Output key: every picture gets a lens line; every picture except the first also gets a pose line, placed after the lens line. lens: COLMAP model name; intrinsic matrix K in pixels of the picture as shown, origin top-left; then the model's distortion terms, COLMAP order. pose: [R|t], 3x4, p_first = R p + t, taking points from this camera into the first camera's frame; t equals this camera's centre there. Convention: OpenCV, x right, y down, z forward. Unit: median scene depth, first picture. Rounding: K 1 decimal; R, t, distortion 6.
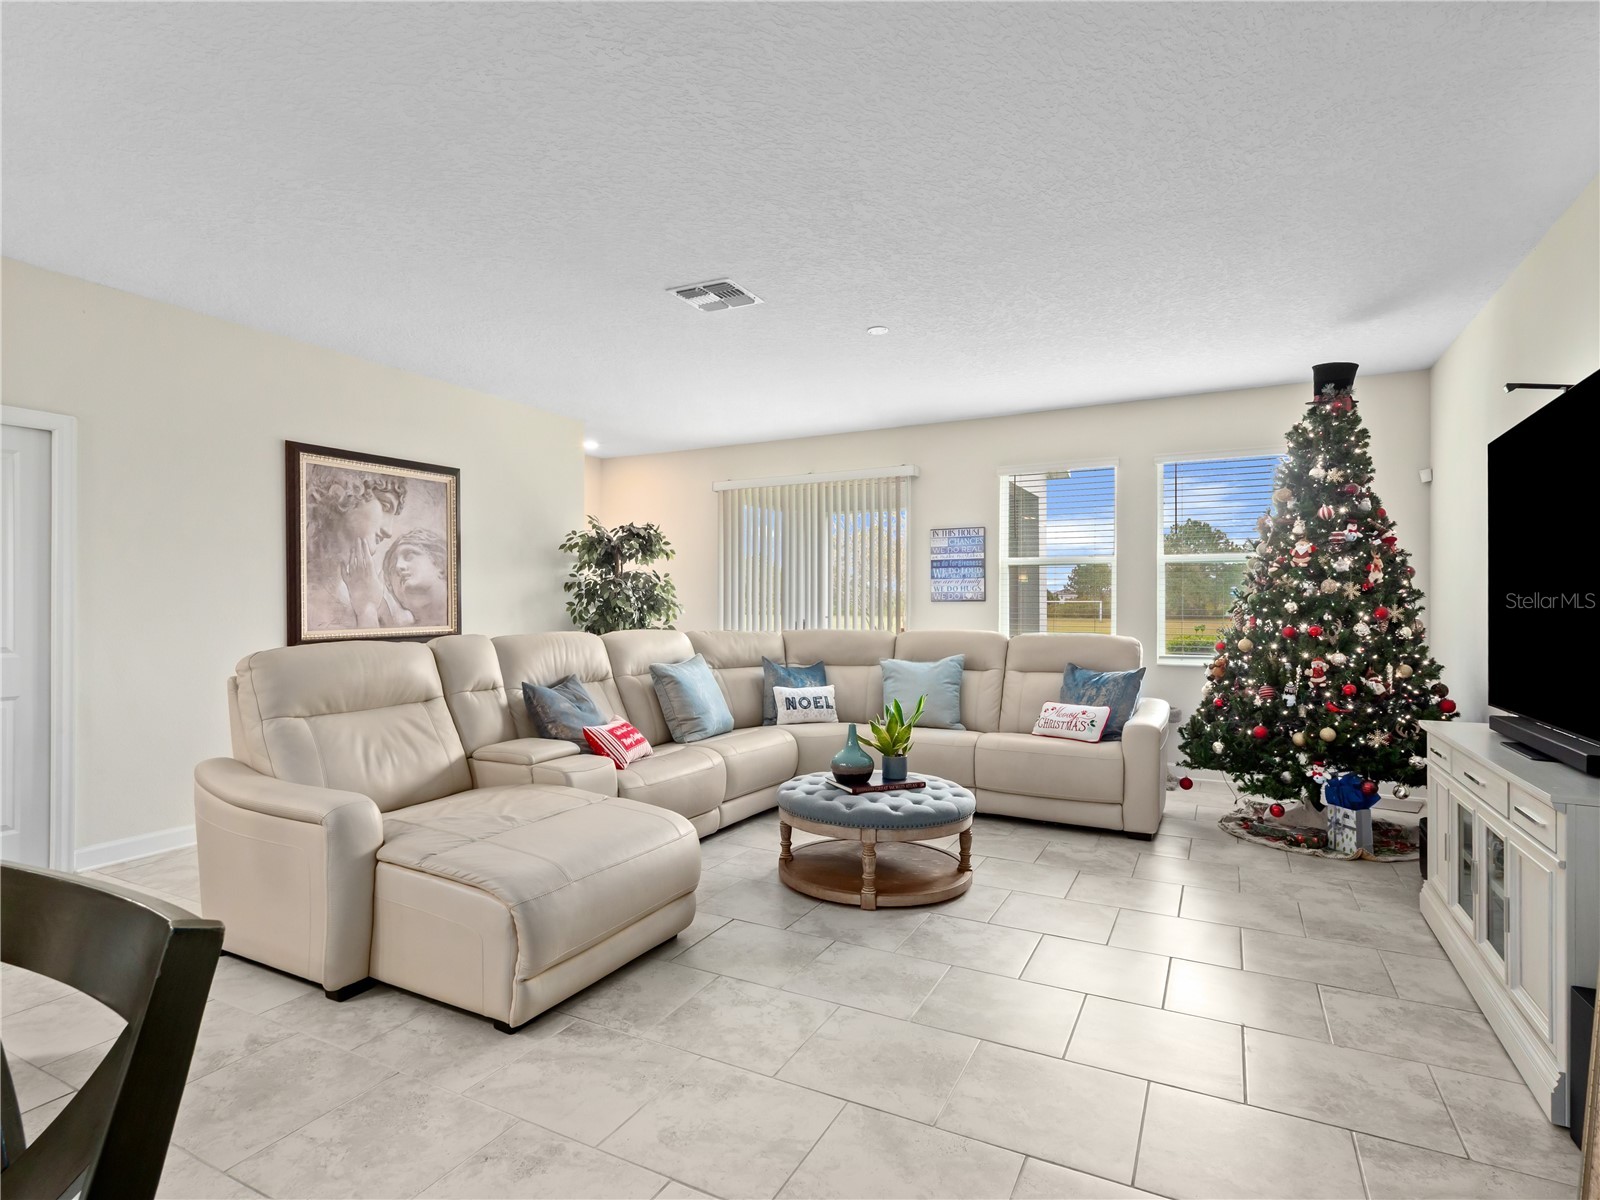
lens RADIAL K [[828.1, 0, 789.7], [0, 828.1, 603.6], [0, 0, 1]] dist [0.006101, -0.000879]
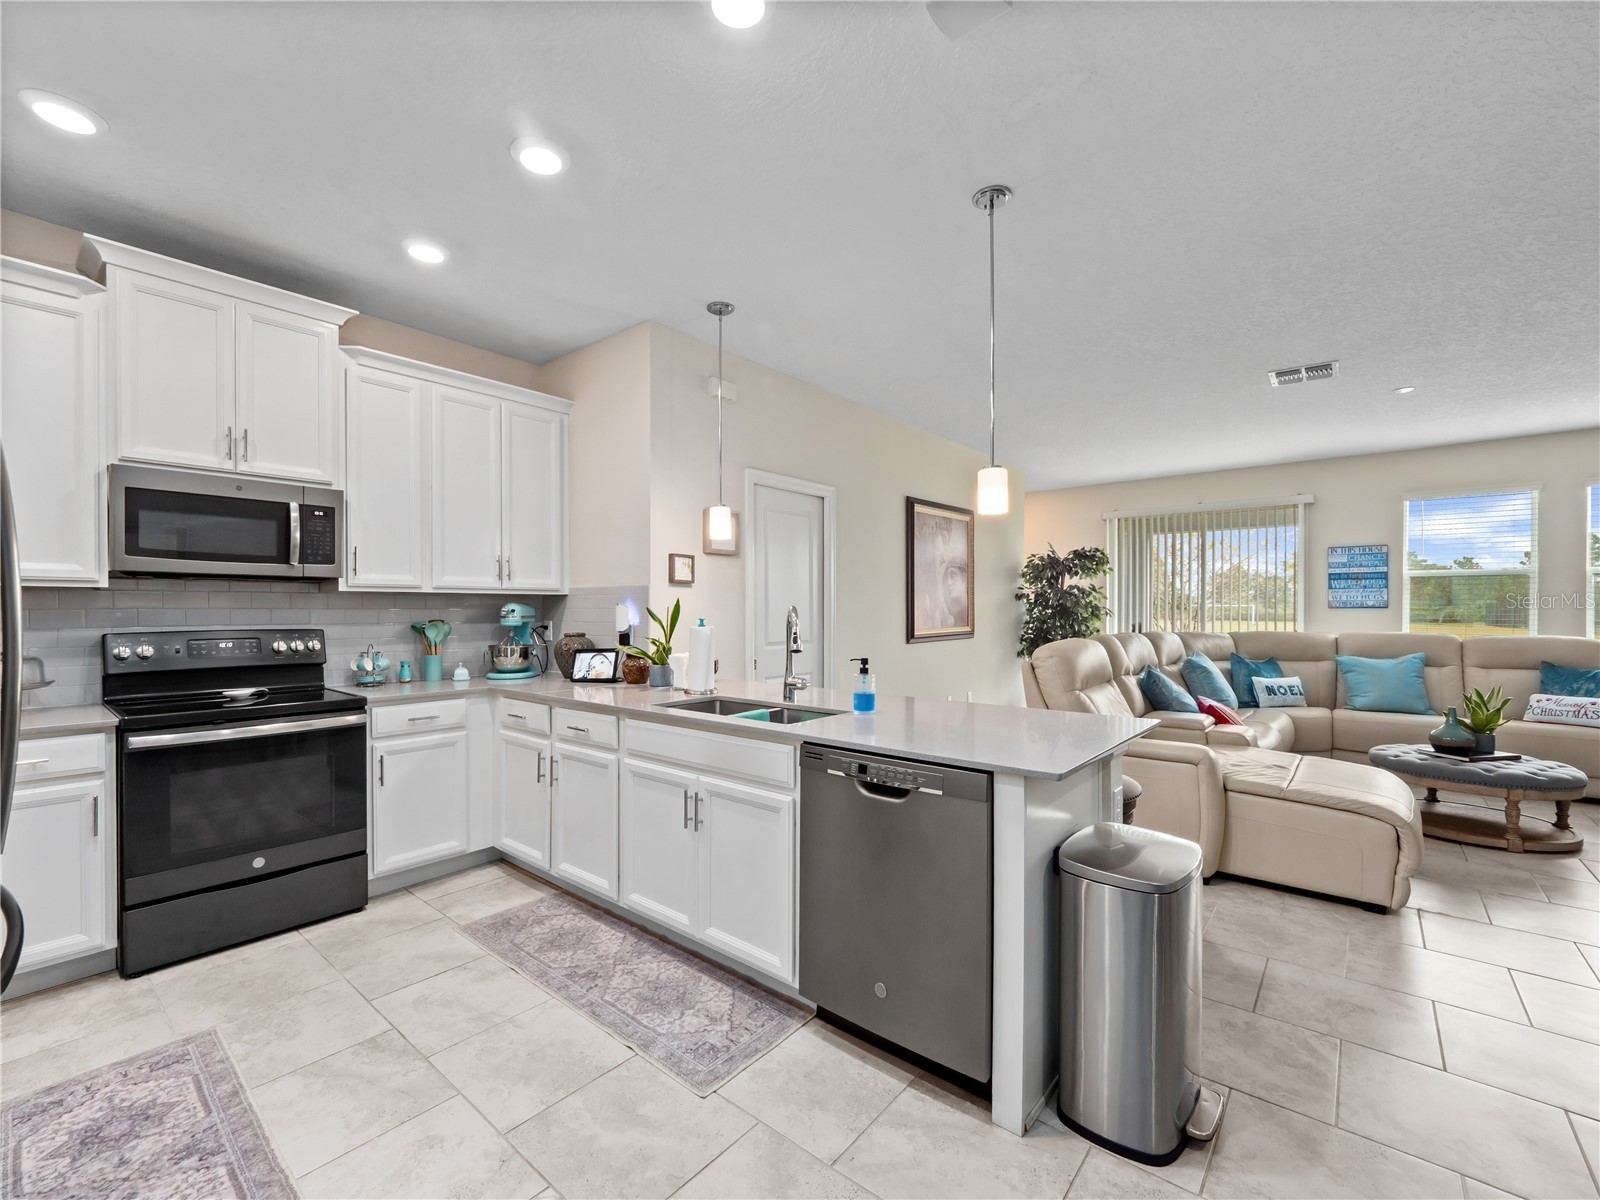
lens RADIAL K [[680.4, 0, 788.4], [0, 680.4, 613.8], [0, 0, 1]] dist [0.000567, -0.007669]
pose [[0.975805, 0.000884, -0.218641, -0.583263], [0.001037, 0.999962, 0.008672, -0.005686], [0.218640, -0.008689, 0.975767, -0.189811]]
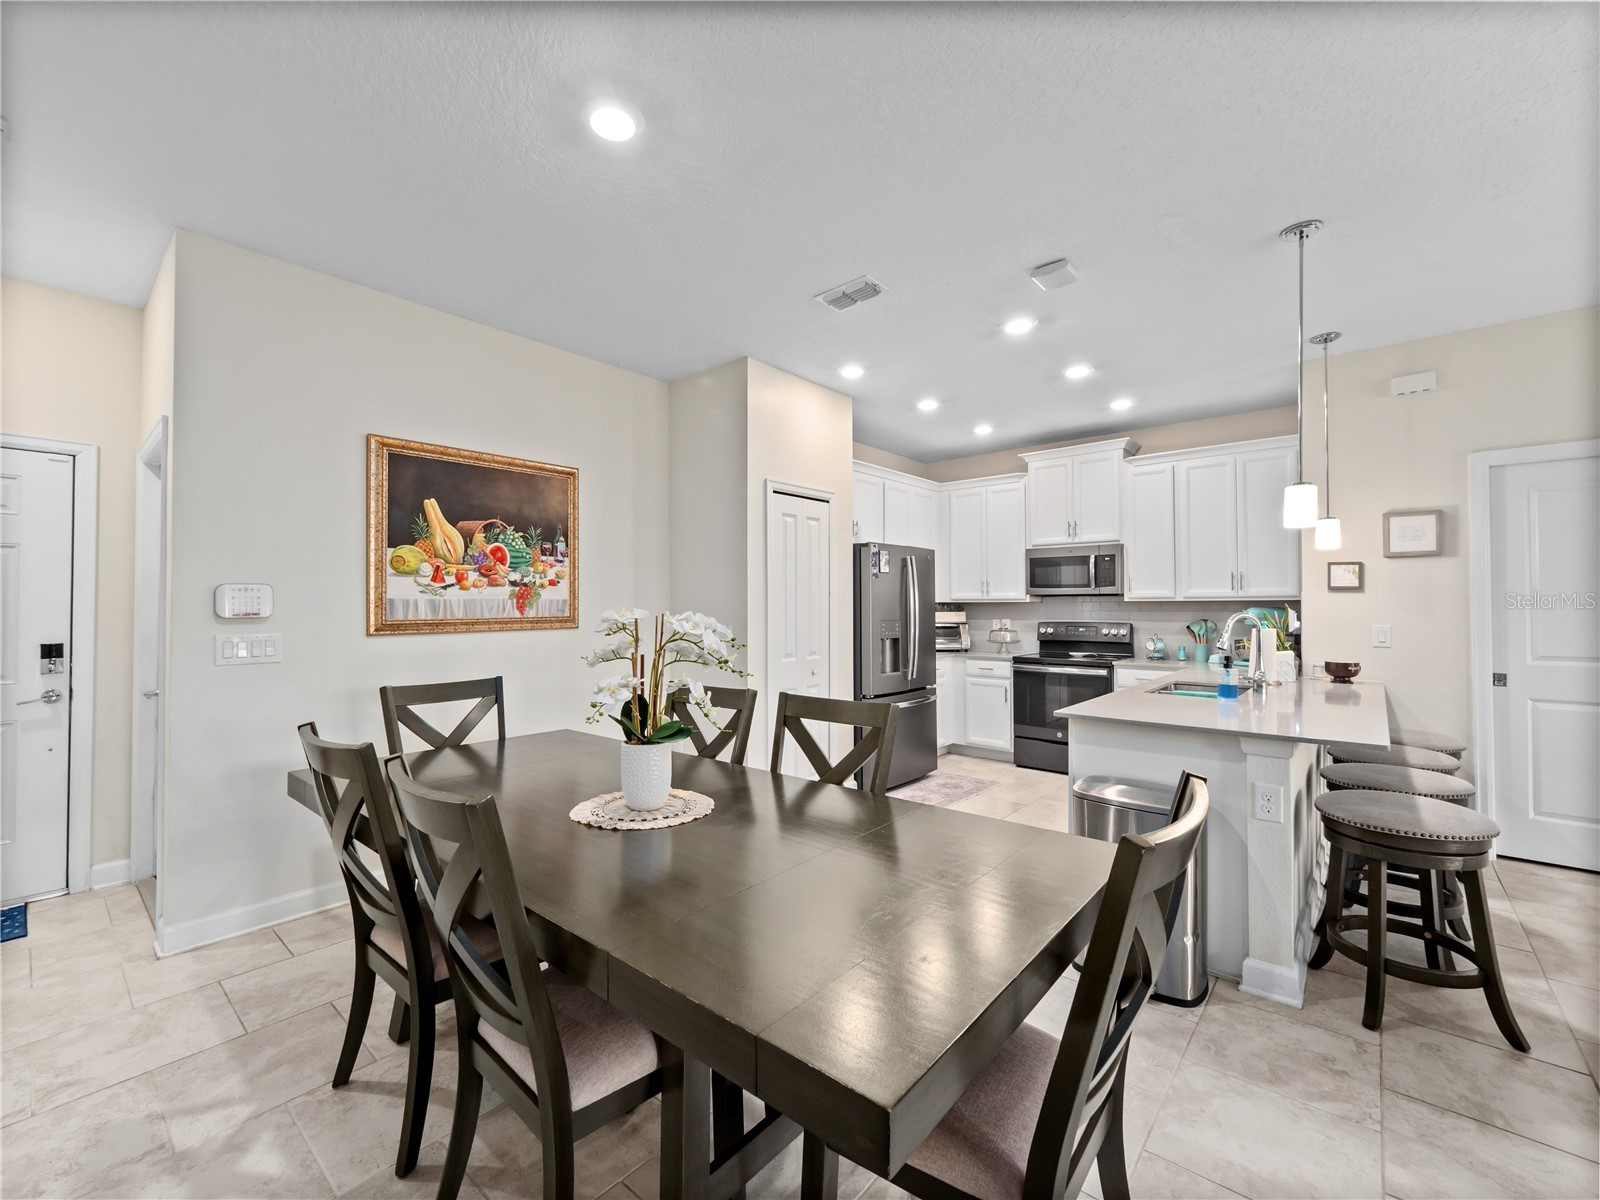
lens RADIAL K [[674.6, 0, 779.4], [0, 674.6, 604.5], [0, 0, 1]] dist [-0.001541, -0.000916]
pose [[-0.244120, -0.002834, -0.969741, 0.128546], [0.002968, 0.999989, -0.003670, -0.014947], [0.969740, -0.003774, -0.244109, 0.090839]]
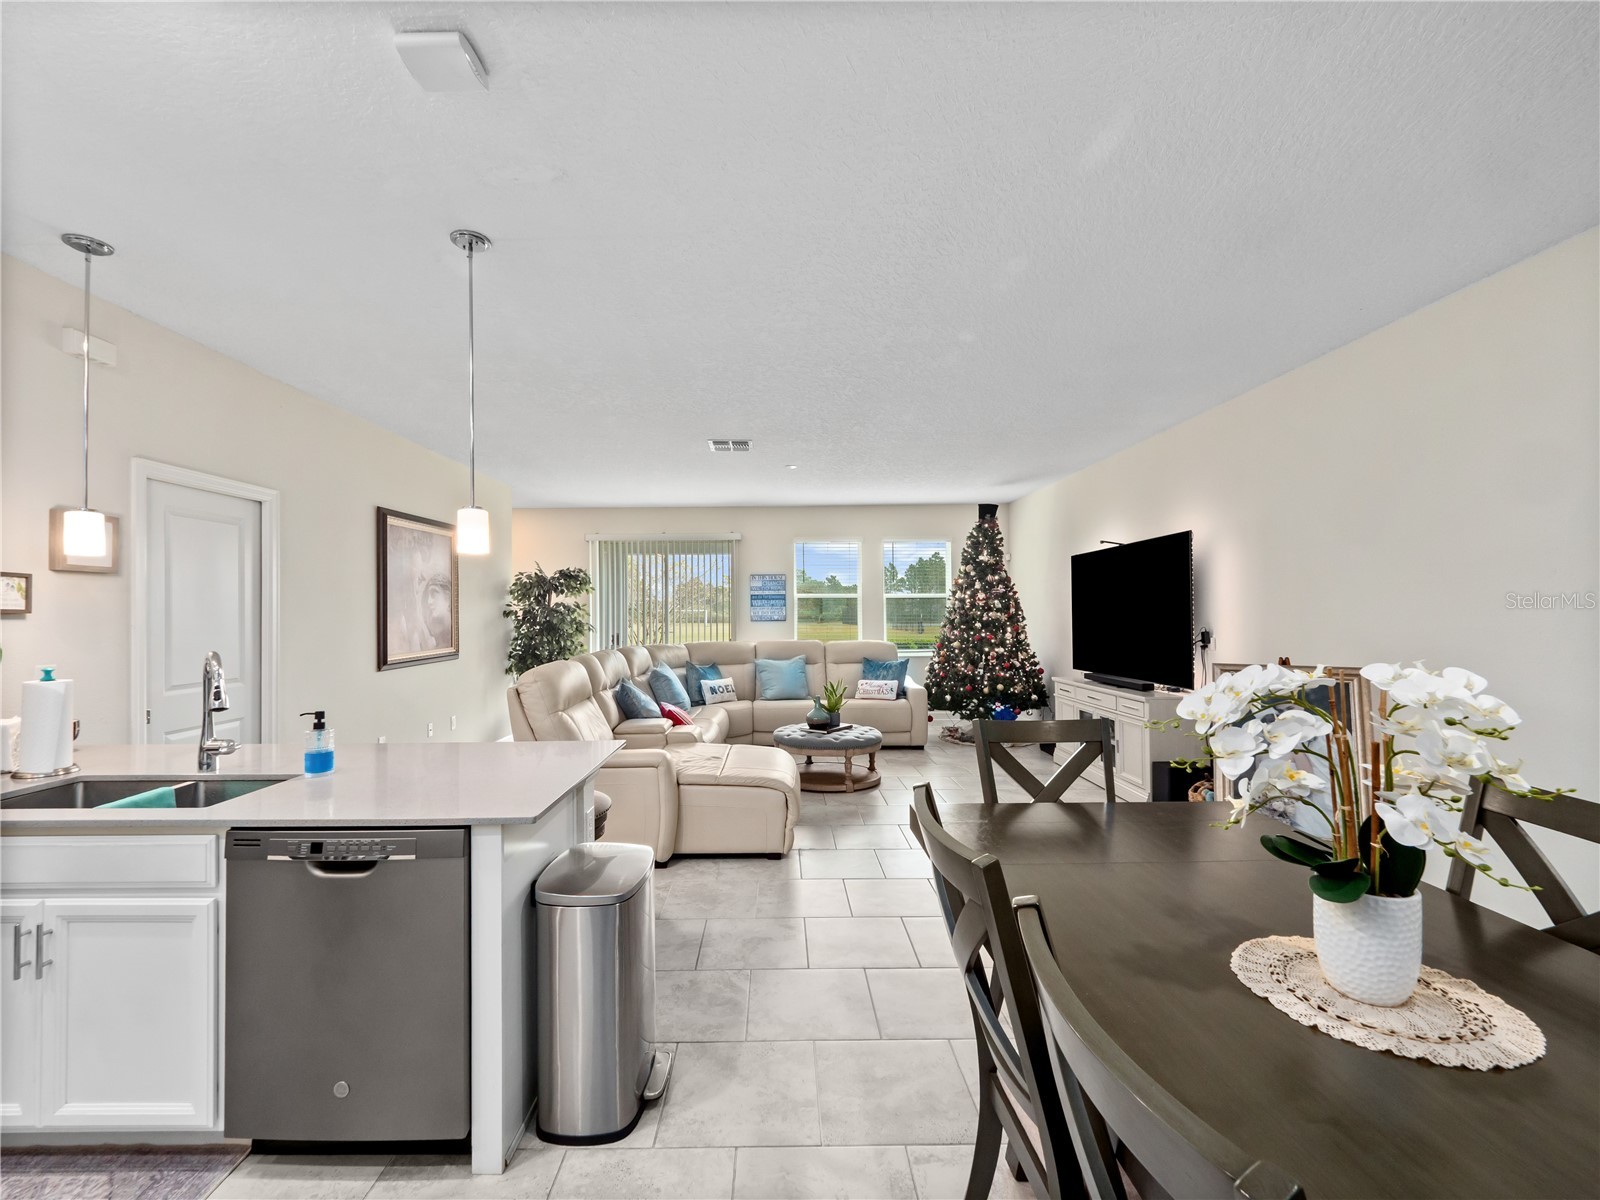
lens RADIAL K [[674.6, 0, 779.4], [0, 674.6, 604.5], [0, 0, 1]] dist [-0.001541, -0.000916]
pose [[0.884256, -0.001574, 0.467000, -0.578174], [0.006575, 0.999937, -0.009080, -0.034491], [-0.466957, 0.011100, 0.884211, -0.216299]]
